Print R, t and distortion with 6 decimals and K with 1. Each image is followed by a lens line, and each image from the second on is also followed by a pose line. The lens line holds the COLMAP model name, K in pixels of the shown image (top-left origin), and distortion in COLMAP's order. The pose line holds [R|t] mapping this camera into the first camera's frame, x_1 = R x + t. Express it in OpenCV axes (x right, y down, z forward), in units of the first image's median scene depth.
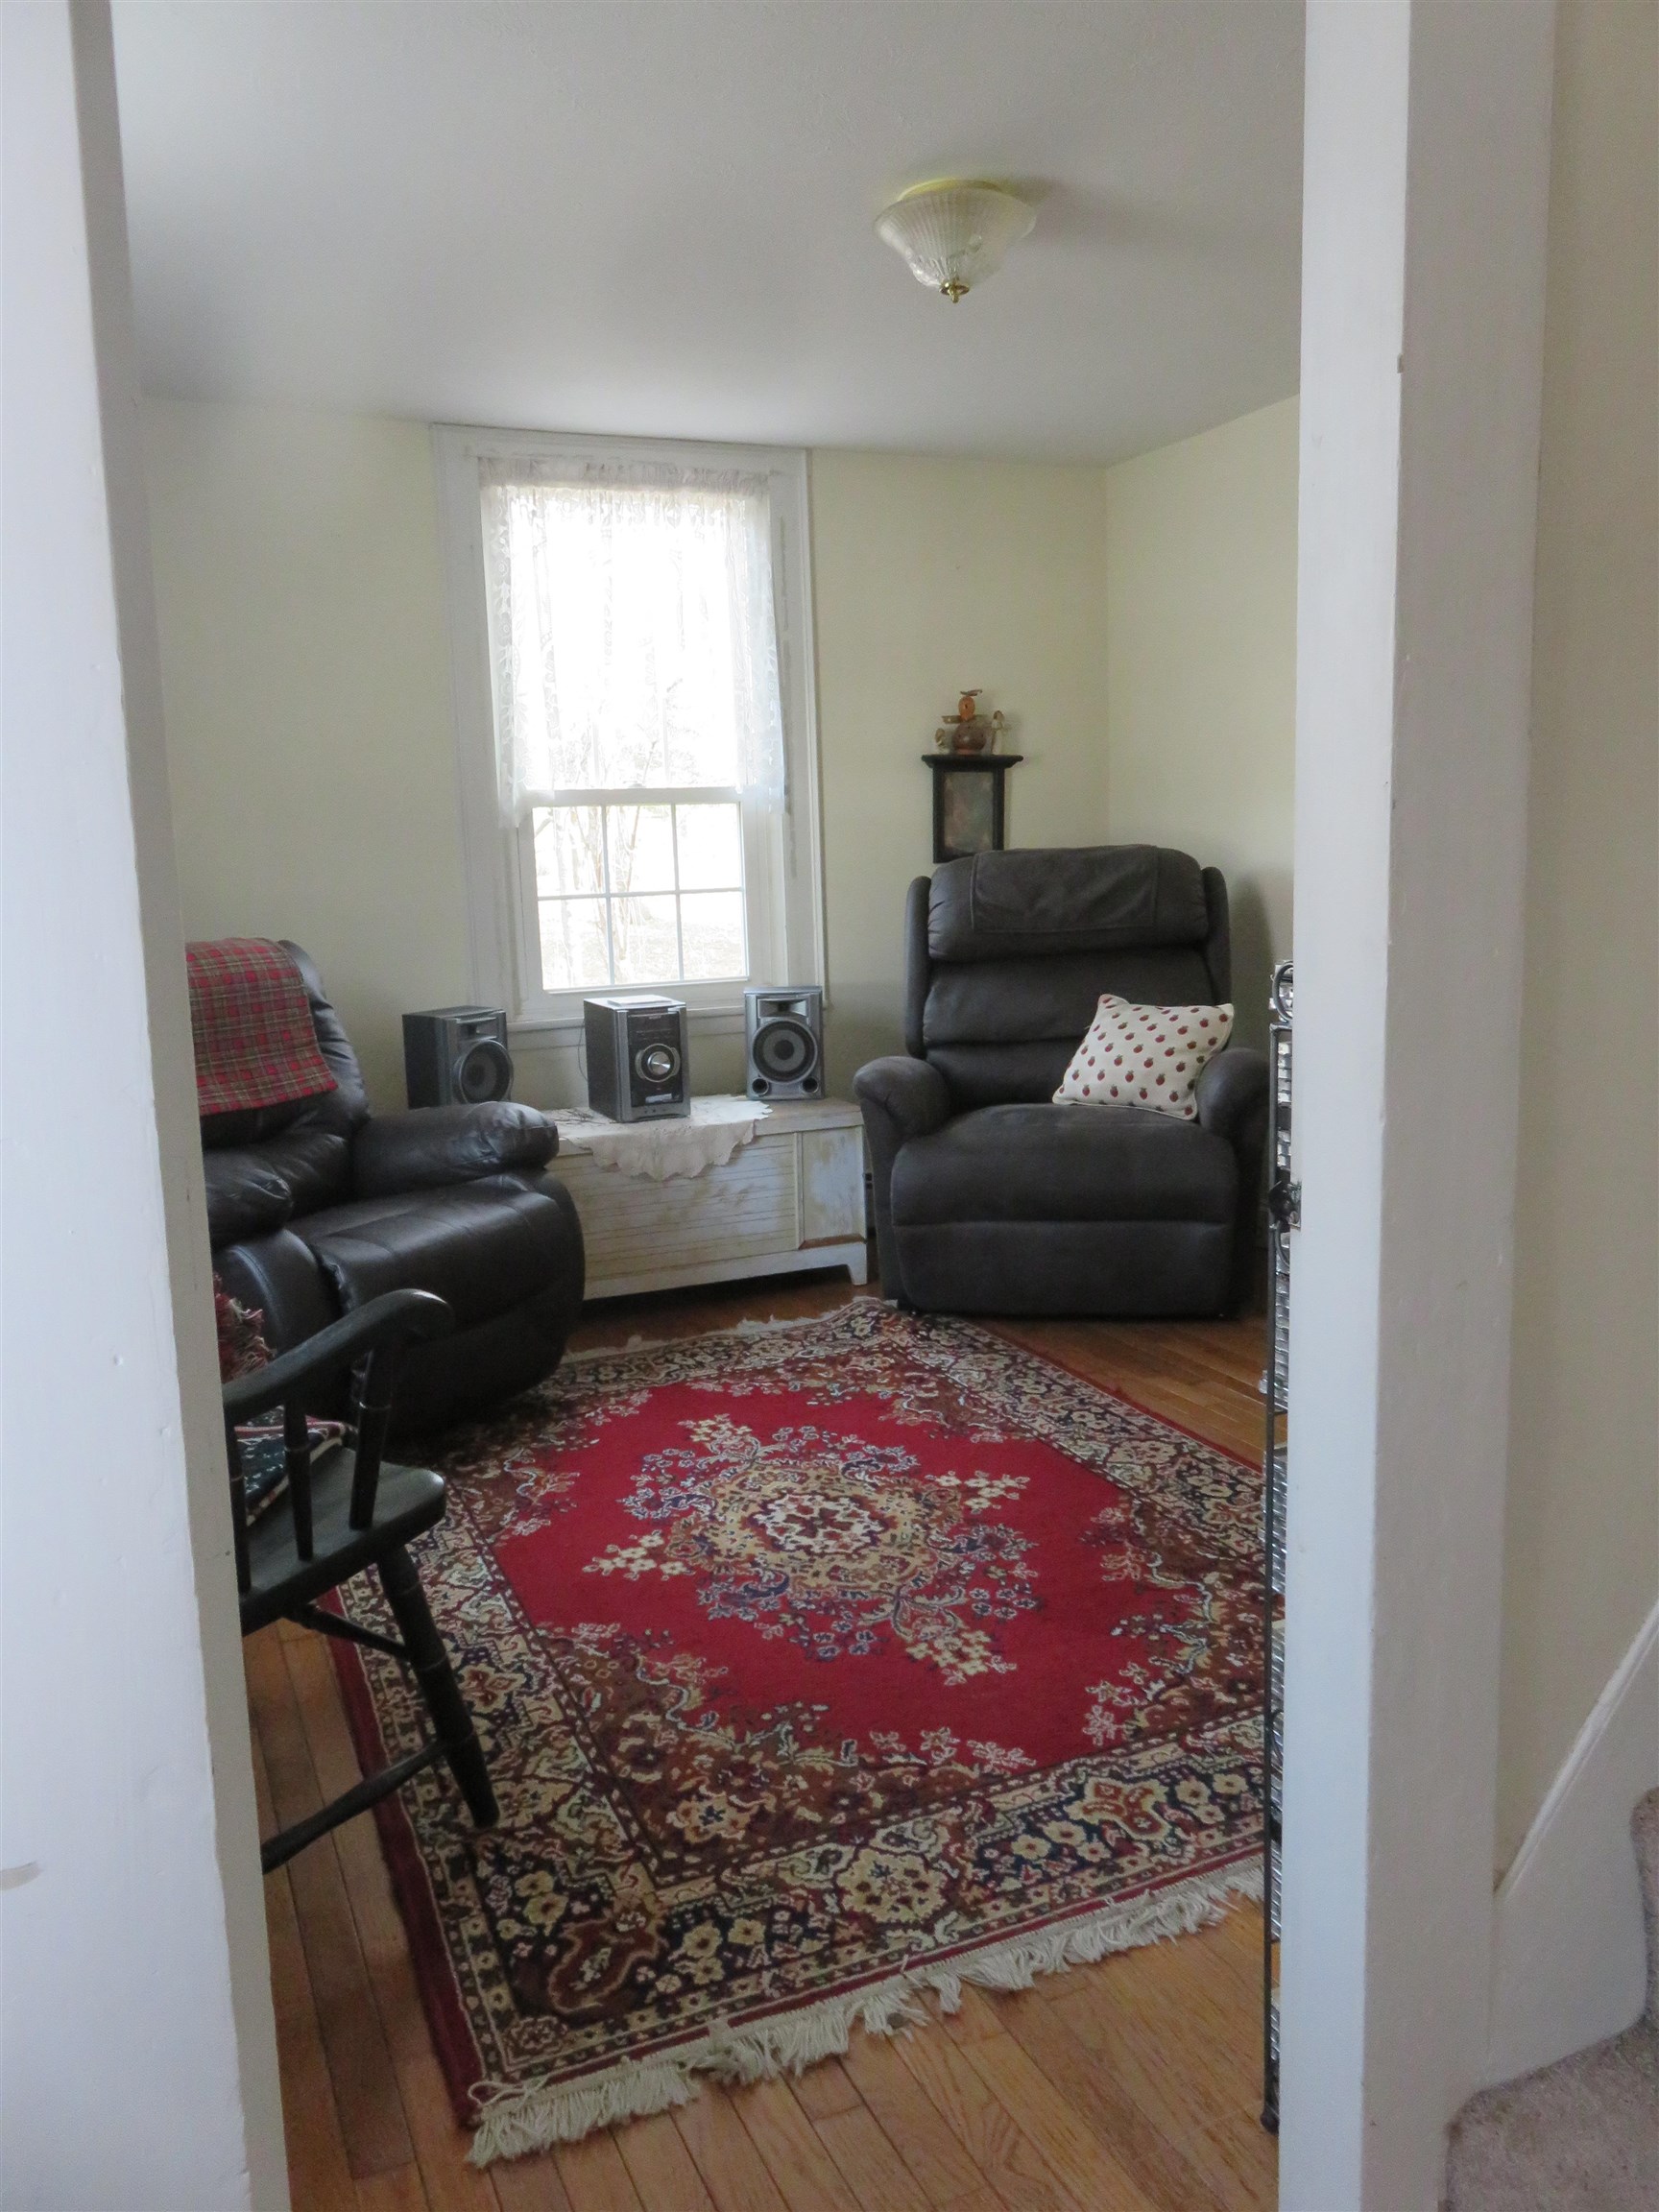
lens RADIAL K [[1667.0, 0, 825.2], [0, 1667.0, 1114.5], [0, 0, 1]] dist [-0.007656, 0.007370]
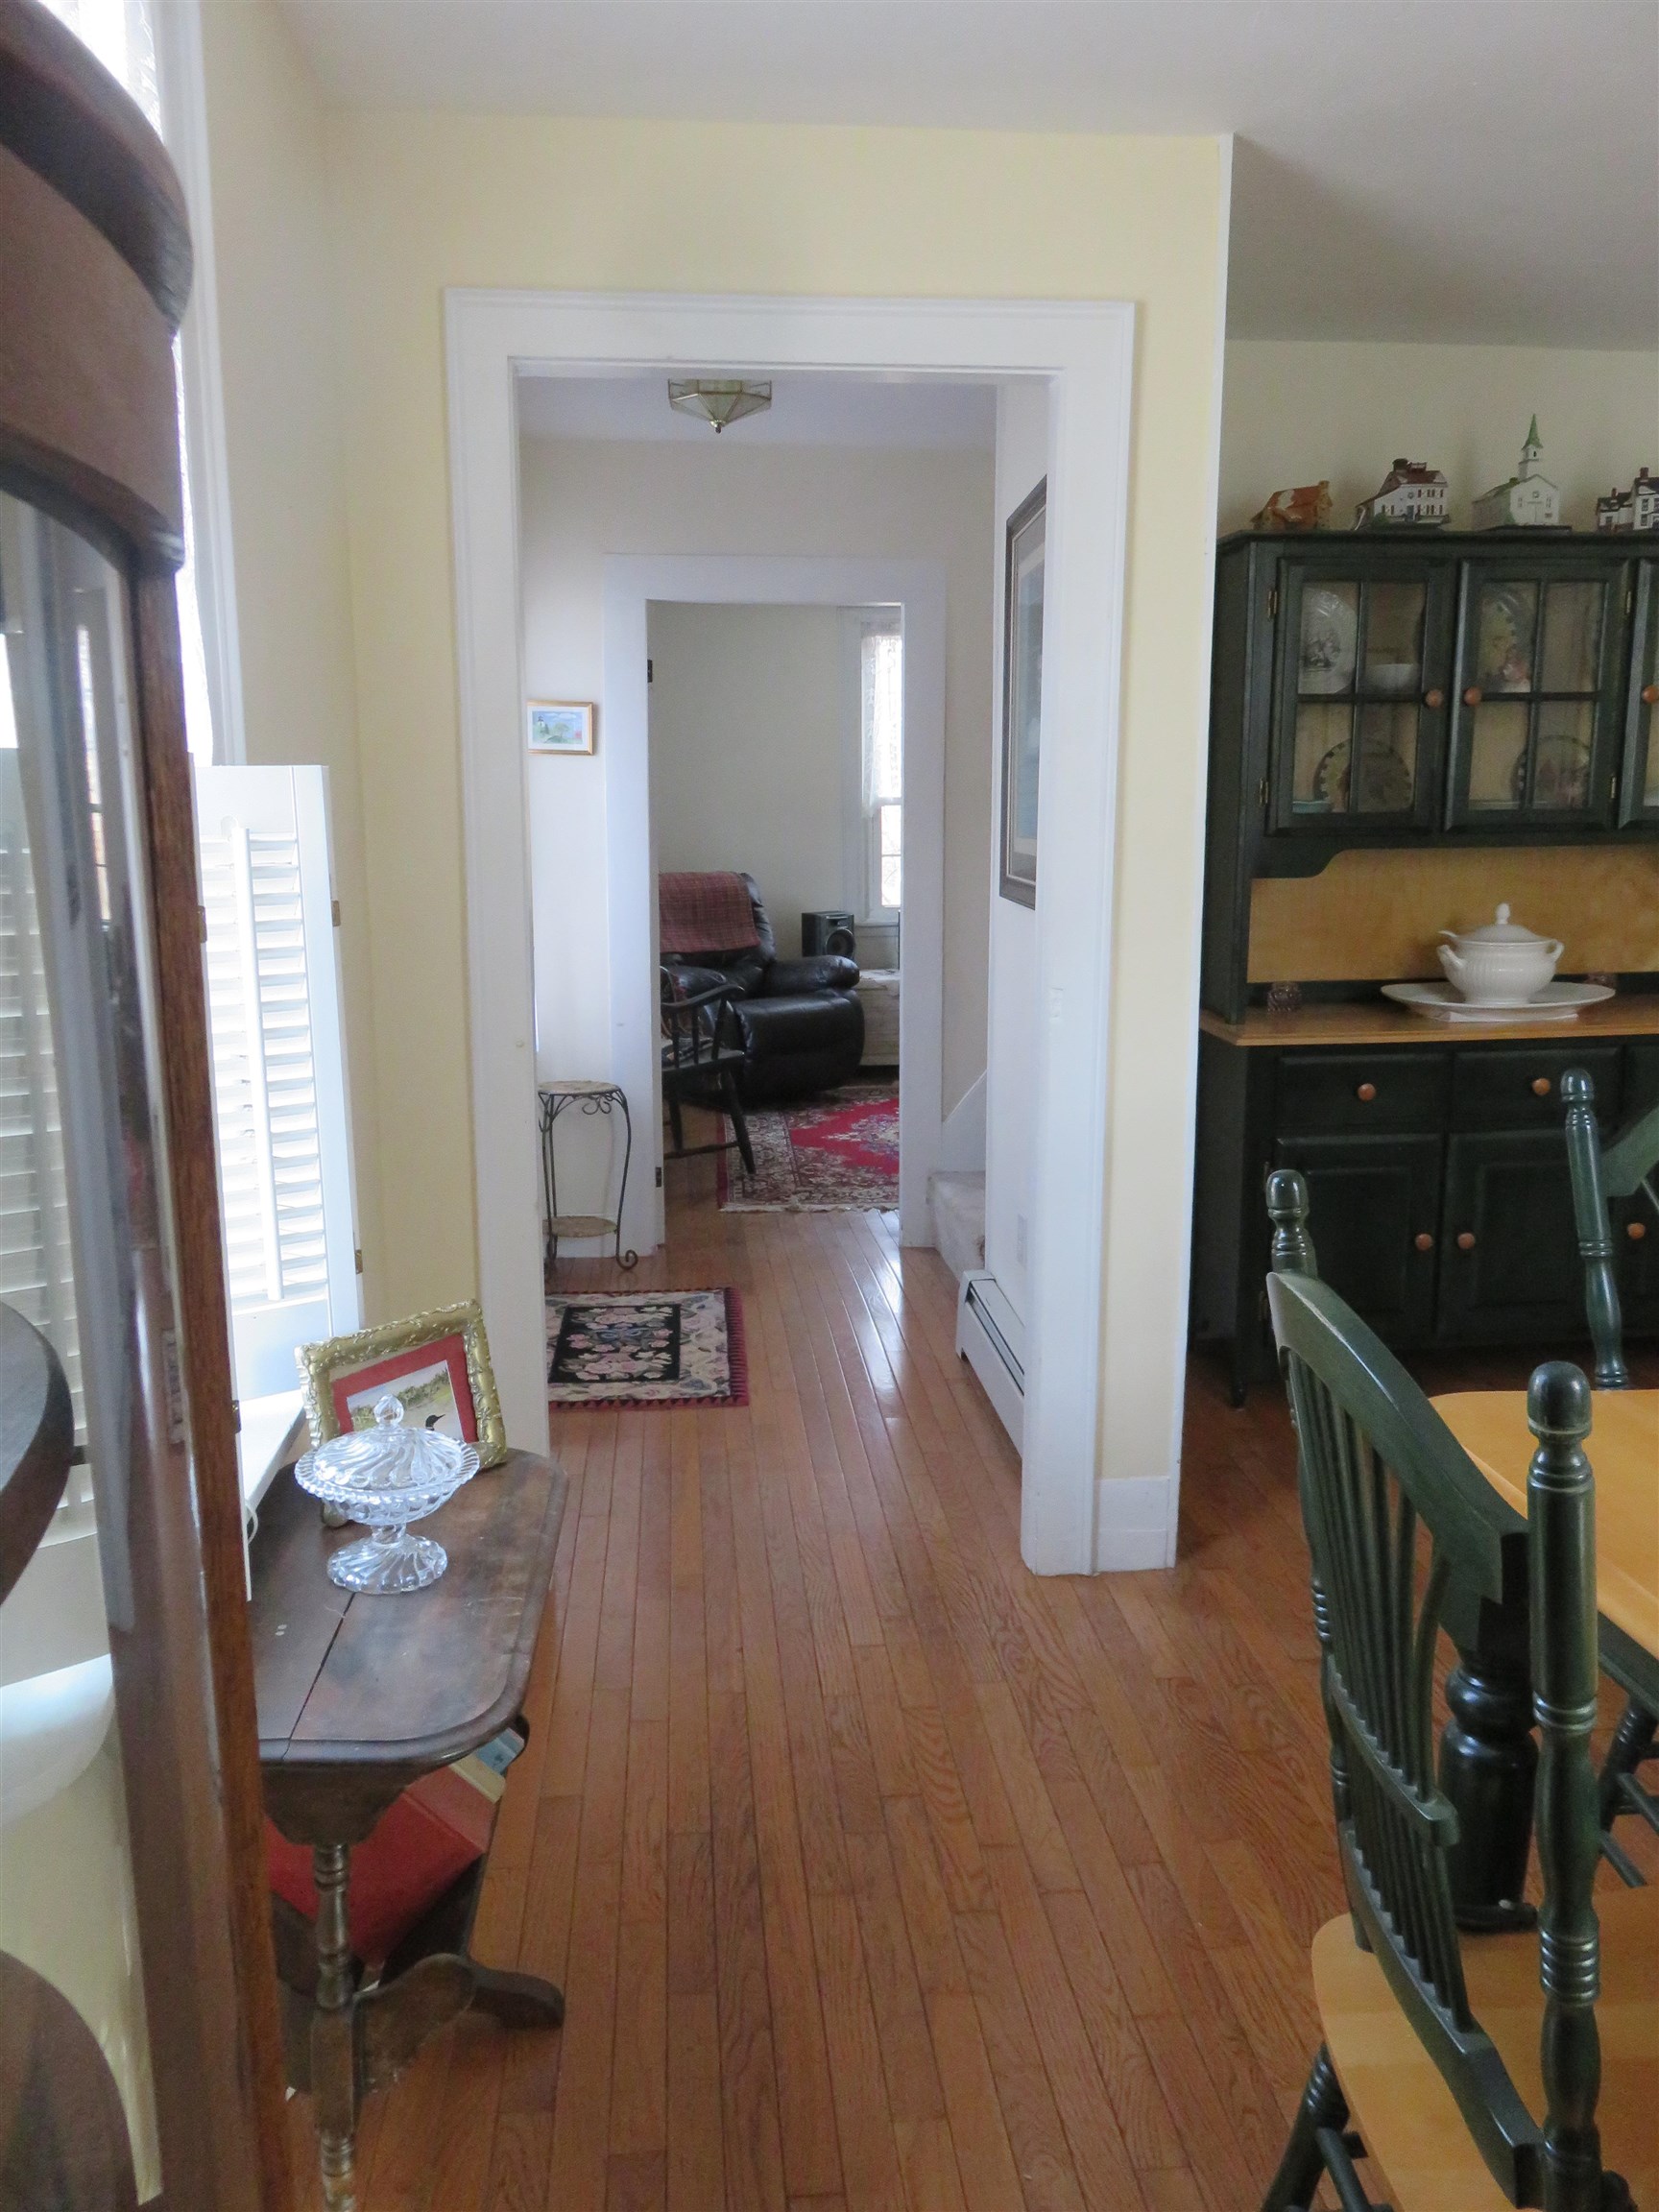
lens RADIAL K [[1667.0, 0, 850.1], [0, 1667.0, 1124.2], [0, 0, 1]] dist [-0.007656, 0.007370]
pose [[0.948713, 0.079364, -0.306014, 0.434362], [-0.068103, 0.996555, 0.047319, 0.093921], [0.308715, -0.024052, 0.950850, -0.883342]]
